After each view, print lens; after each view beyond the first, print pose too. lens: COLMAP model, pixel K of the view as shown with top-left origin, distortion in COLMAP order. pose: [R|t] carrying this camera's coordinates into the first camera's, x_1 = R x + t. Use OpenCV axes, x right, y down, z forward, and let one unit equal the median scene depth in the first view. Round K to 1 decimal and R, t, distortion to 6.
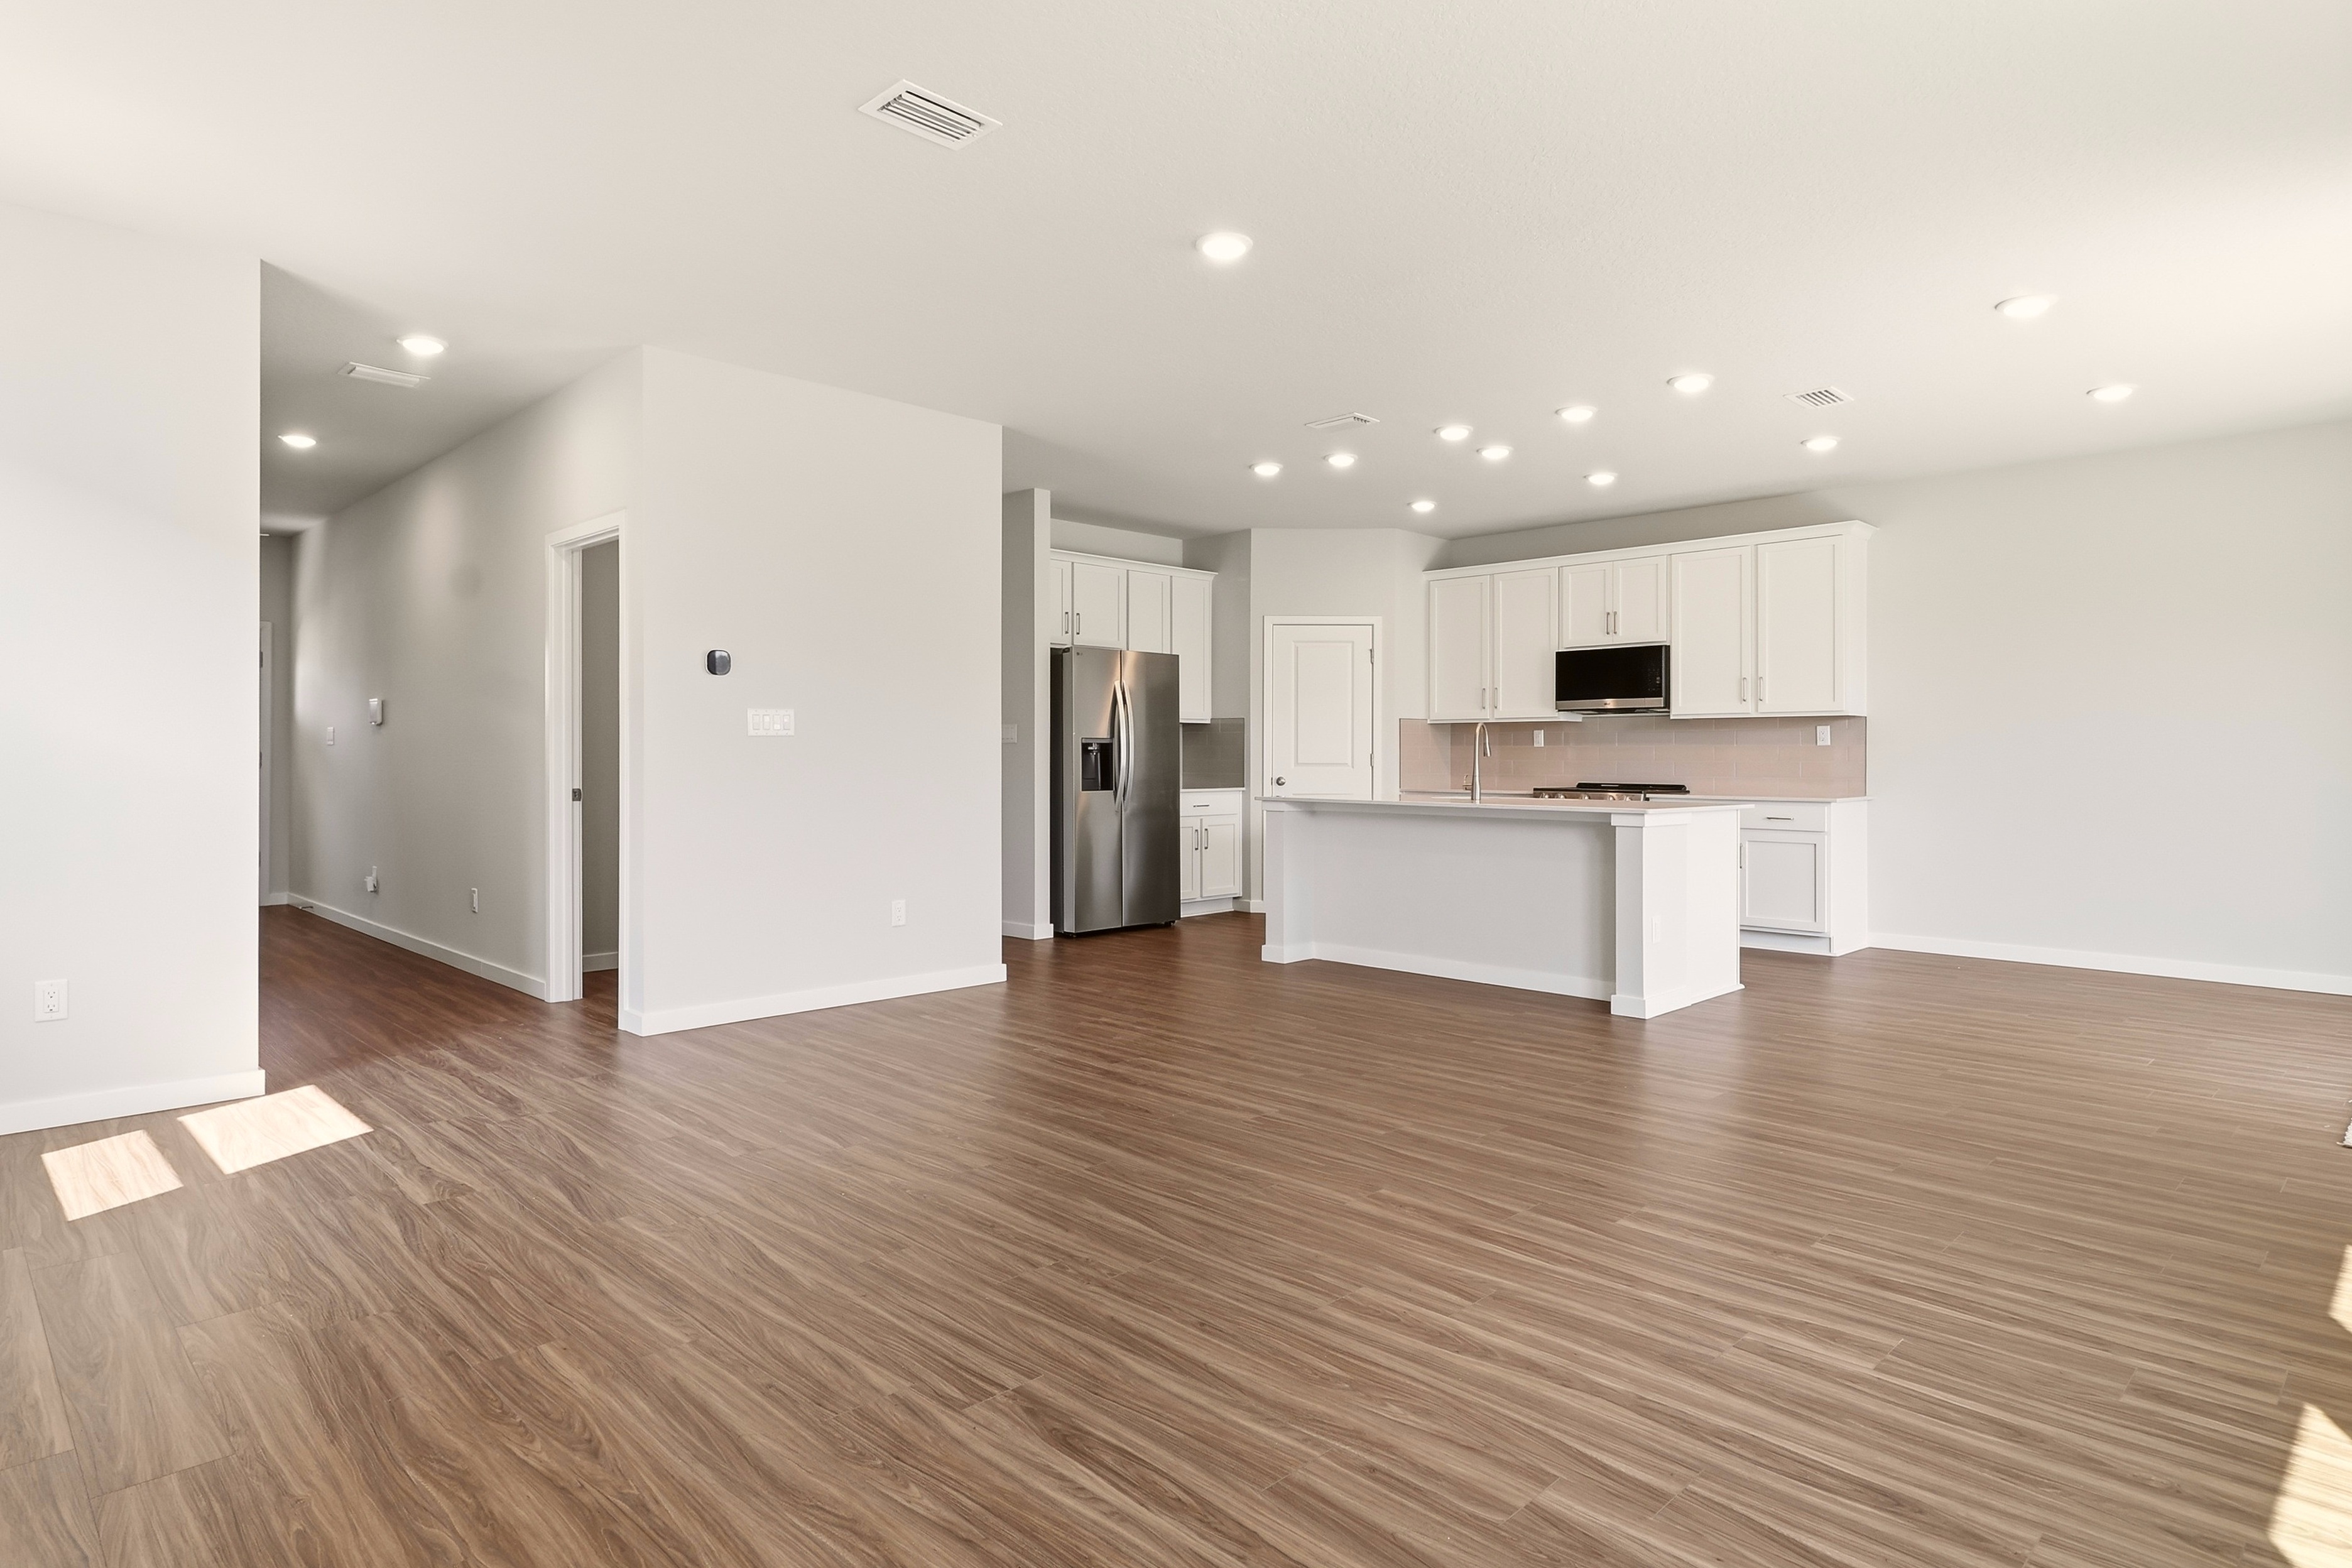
lens RADIAL K [[1294.0, 0, 1204.1], [0, 1294.0, 761.8], [0, 0, 1]] dist [-0.004454, 0.002303]
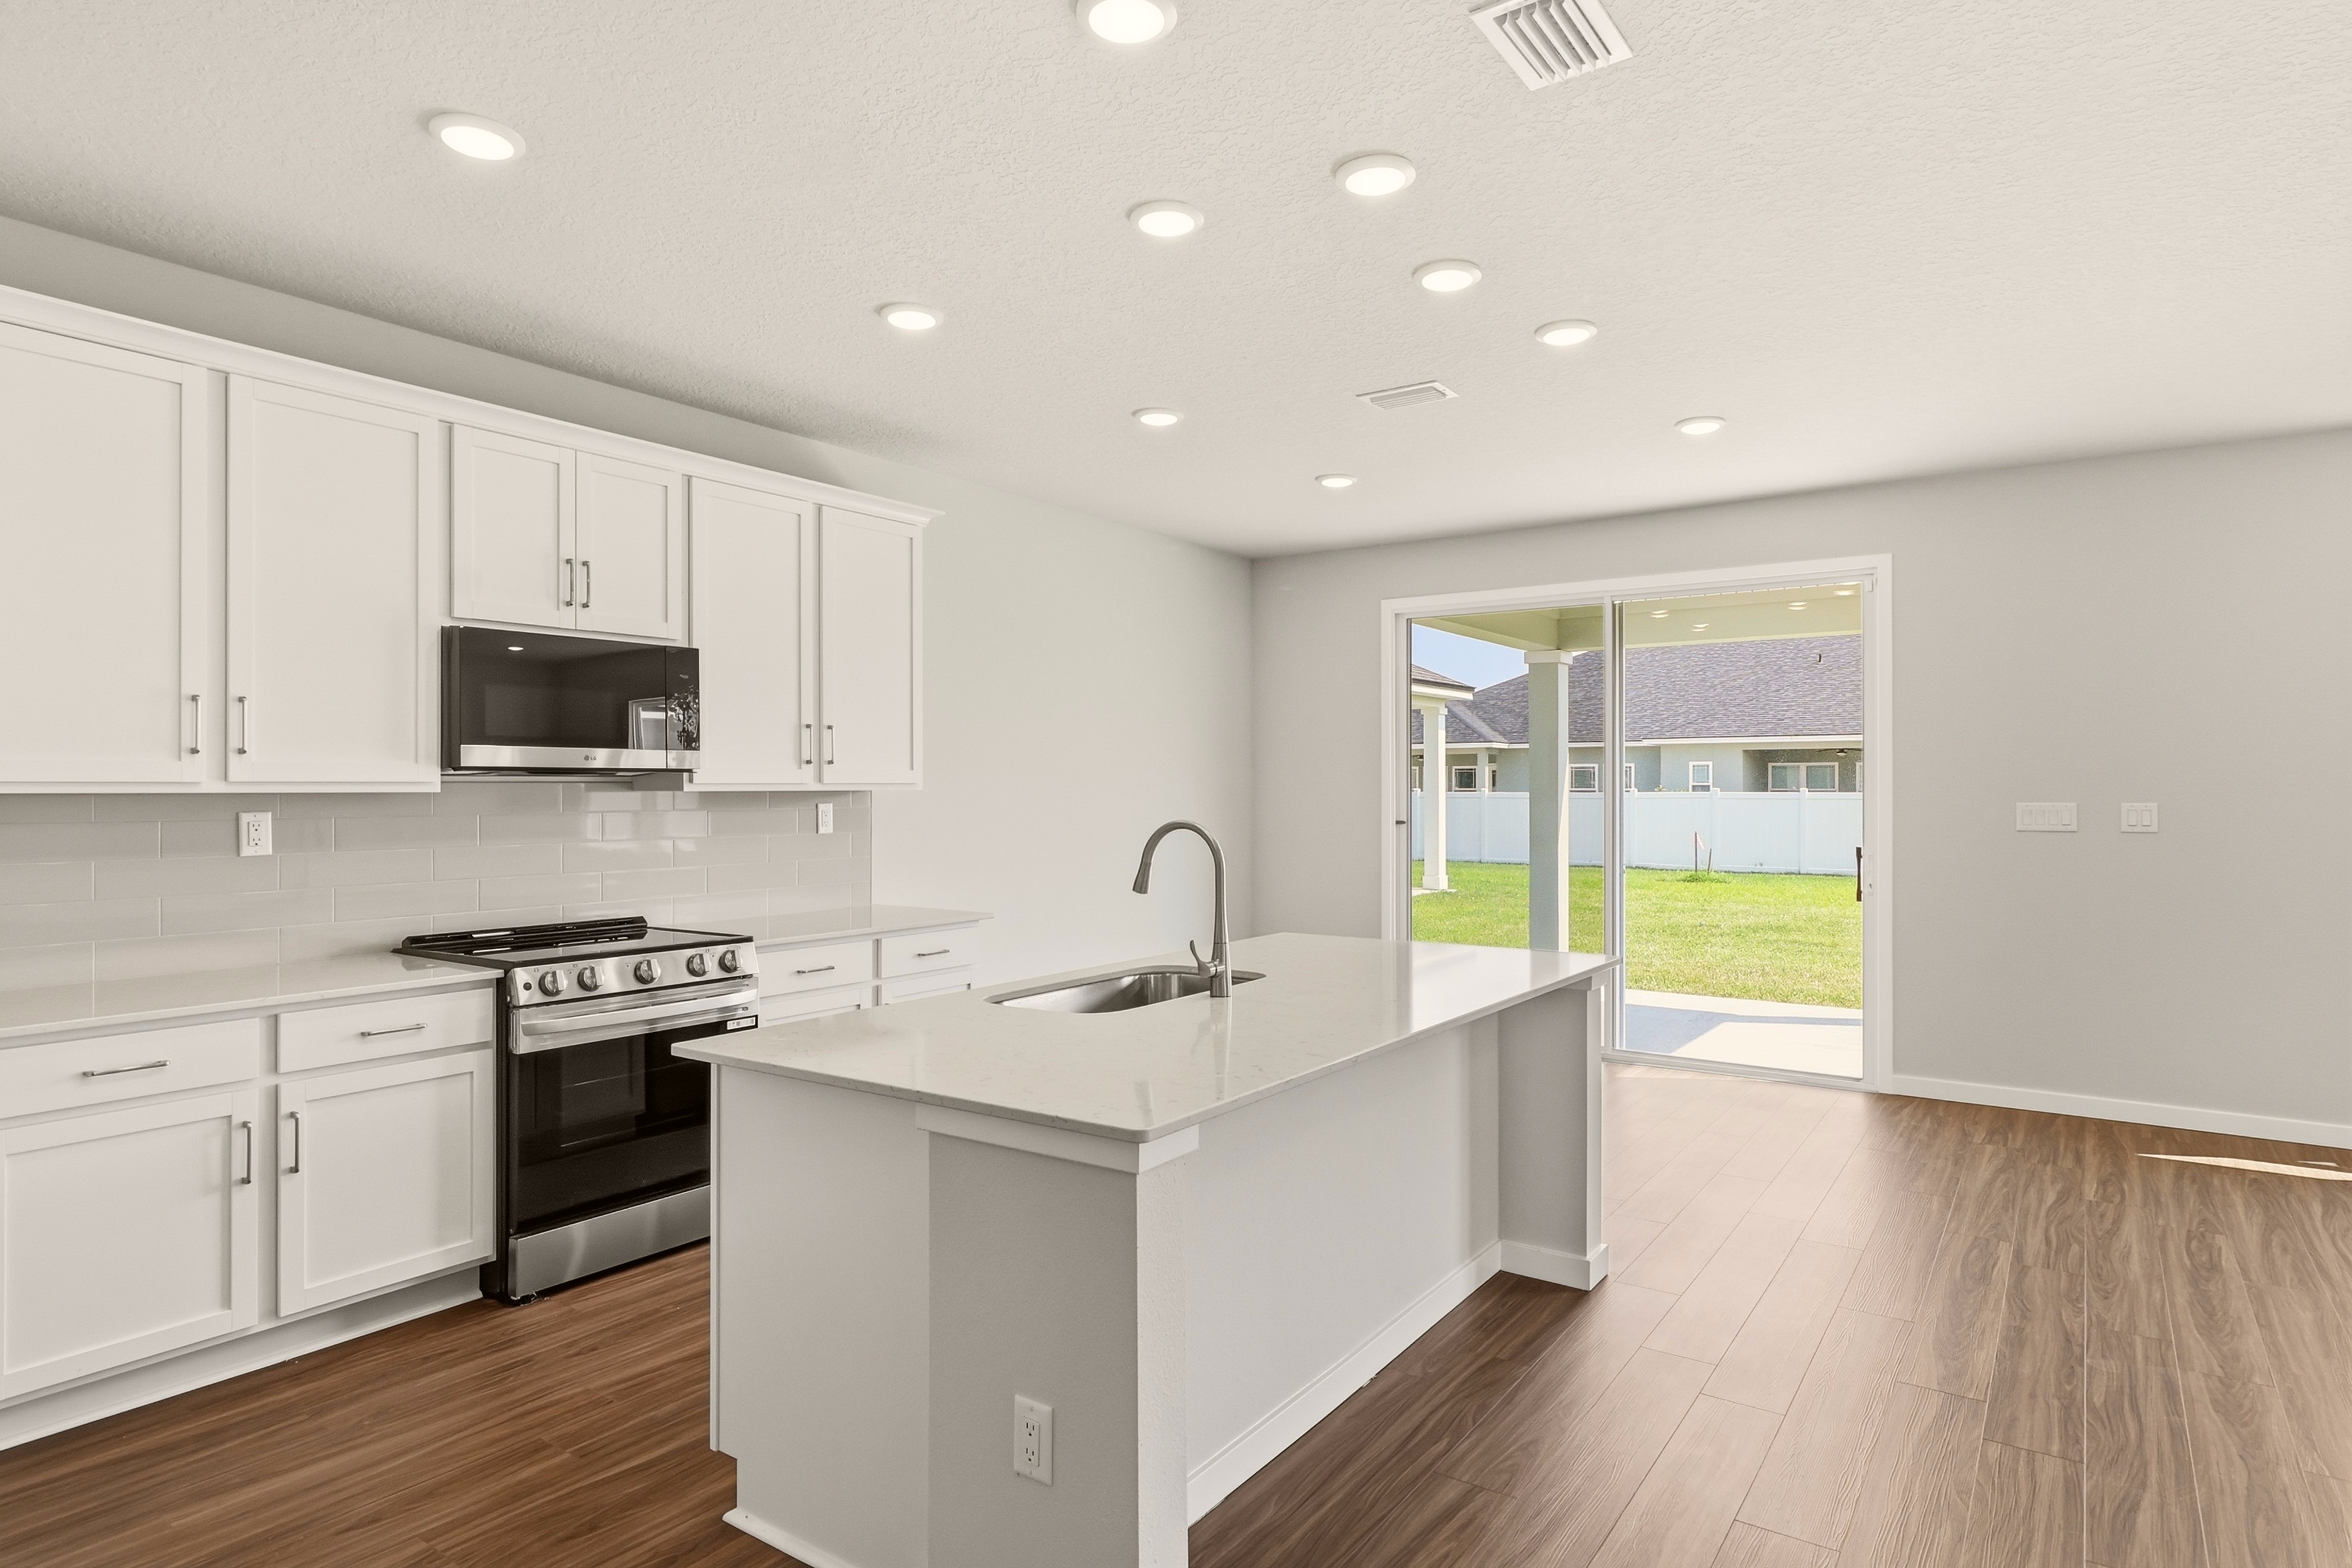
lens RADIAL K [[1294.0, 0, 1202.8], [0, 1294.0, 770.3], [0, 0, 1]] dist [-0.004454, 0.002303]
pose [[-0.170514, 0.009902, 0.985305, -0.193166], [0.004348, 0.999947, -0.009297, -0.037385], [-0.985346, 0.002699, -0.170549, 0.918769]]
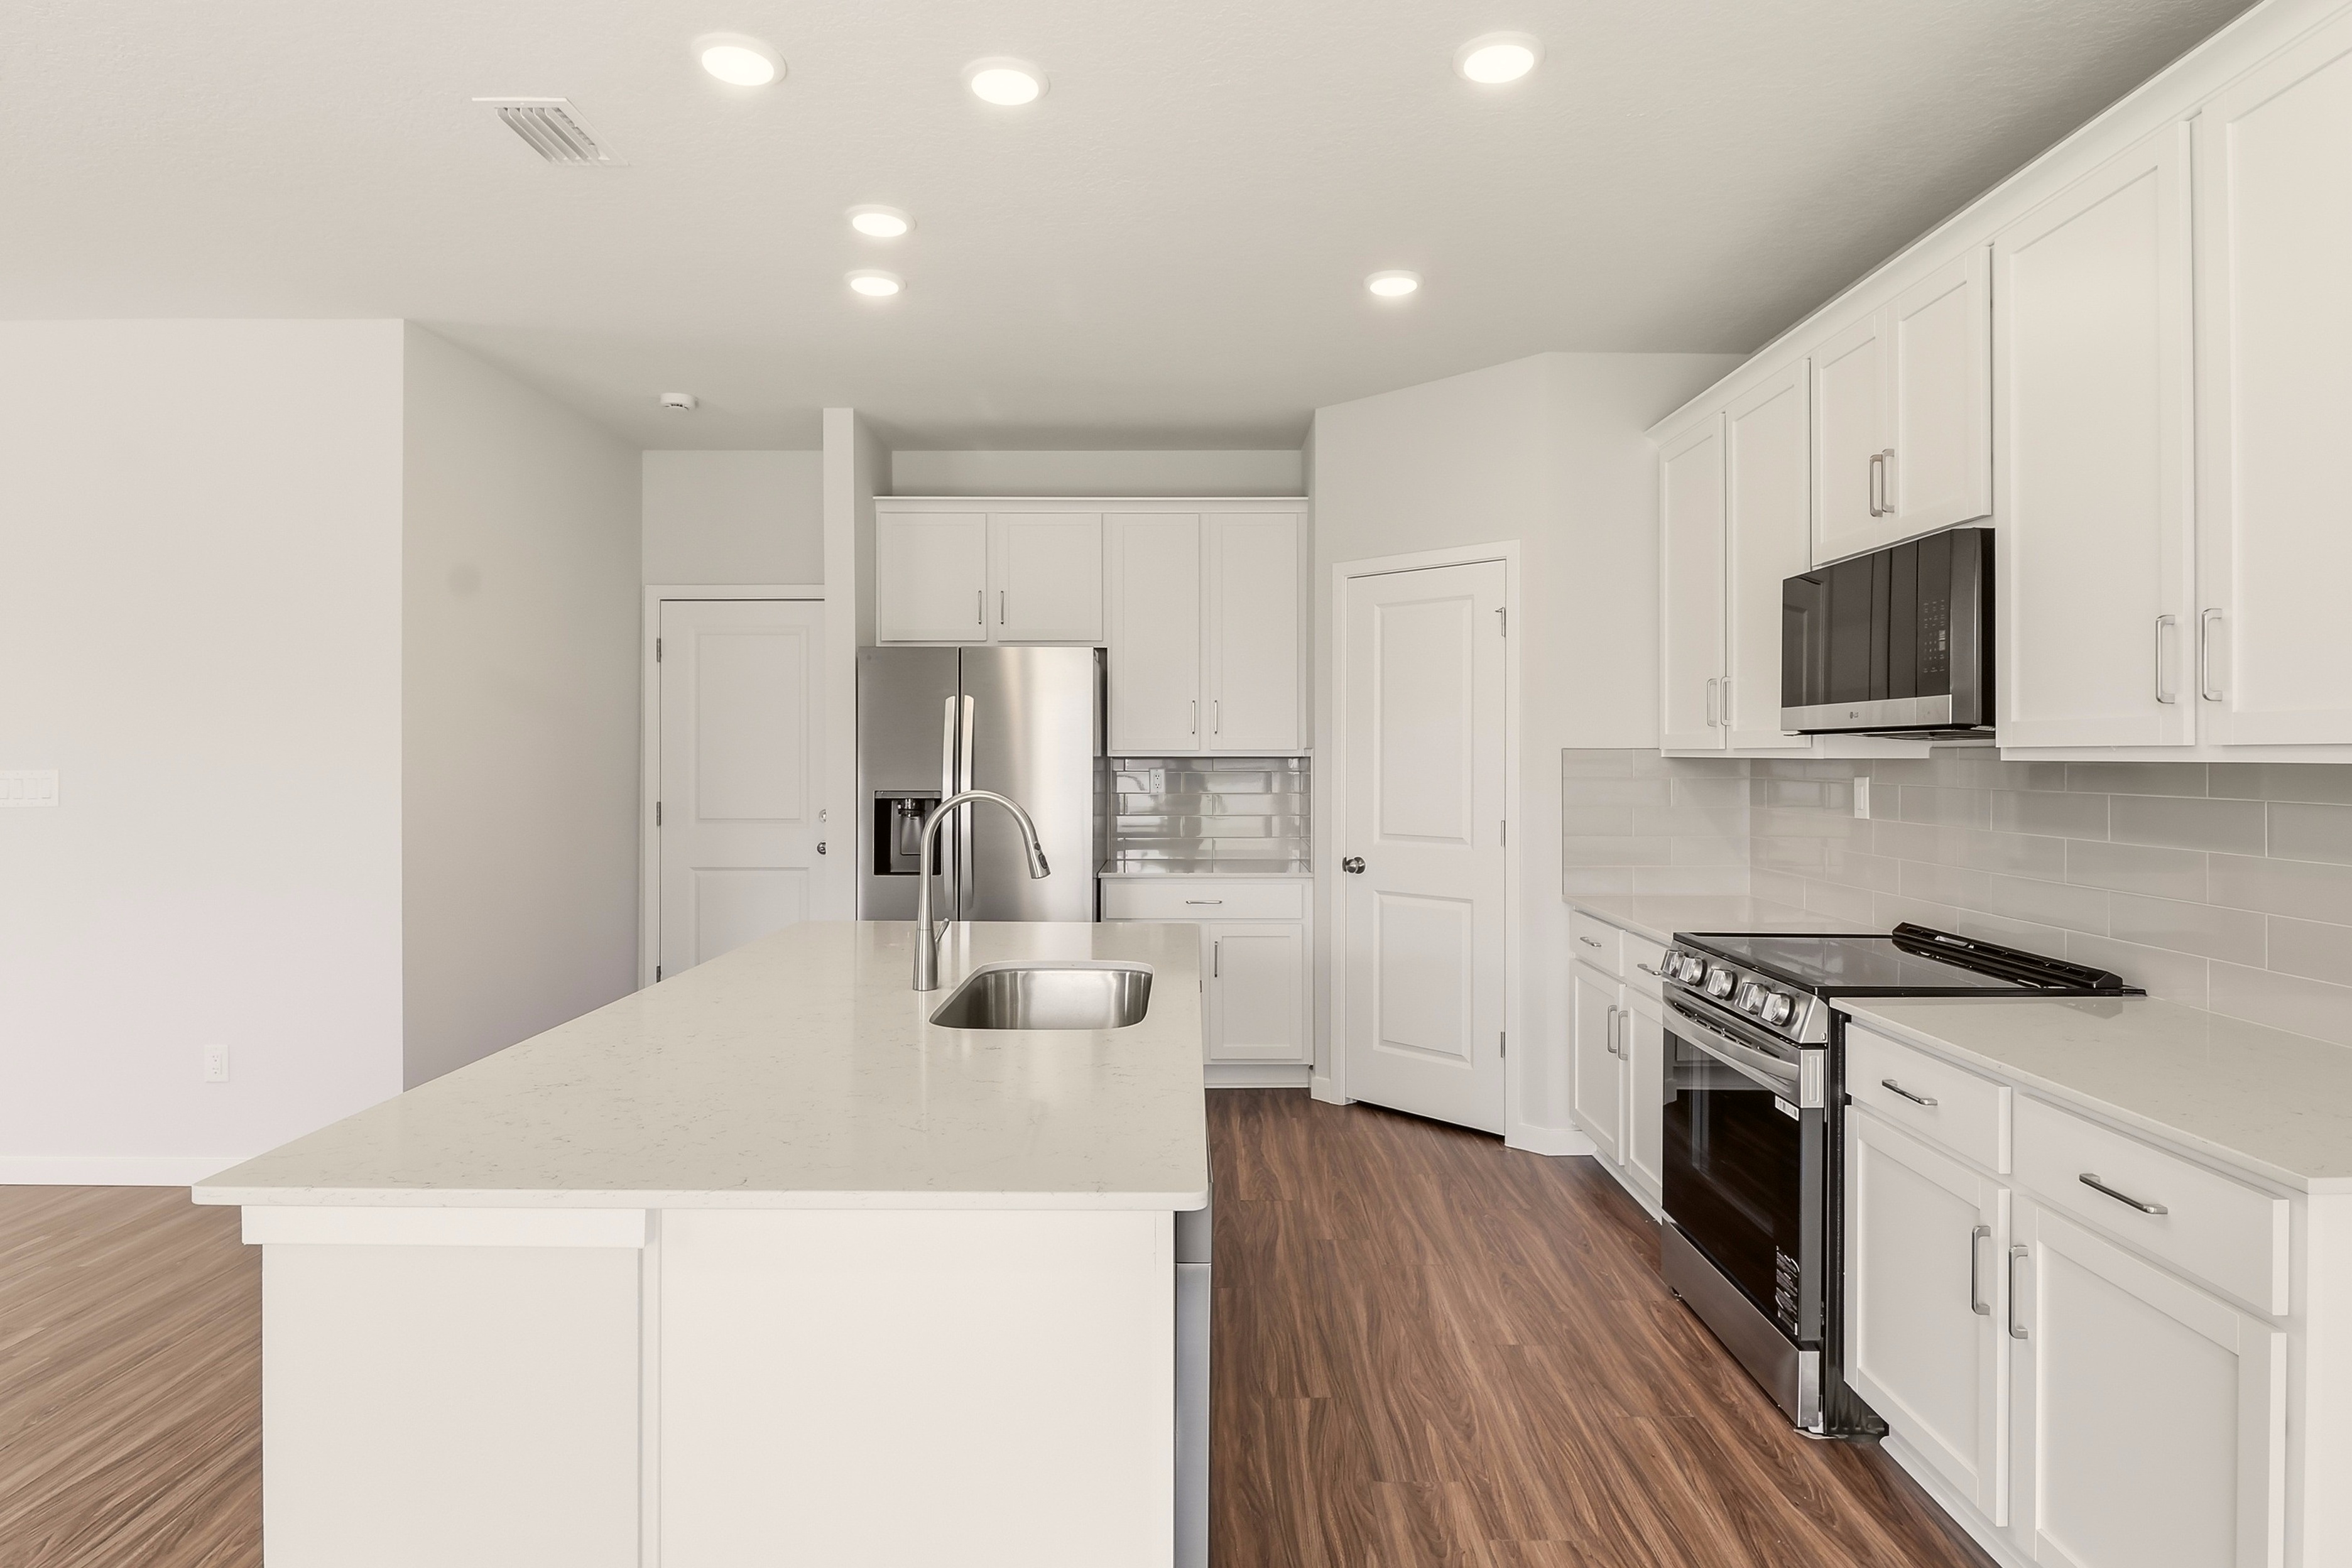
lens RADIAL K [[1294.0, 0, 1195.8], [0, 1294.0, 775.4], [0, 0, 1]] dist [-0.004454, 0.002303]
pose [[0.705812, 0.011100, -0.708313, 0.462357], [-0.002869, 0.999914, 0.012810, -0.034545], [0.708394, -0.007009, 0.705783, 0.664825]]
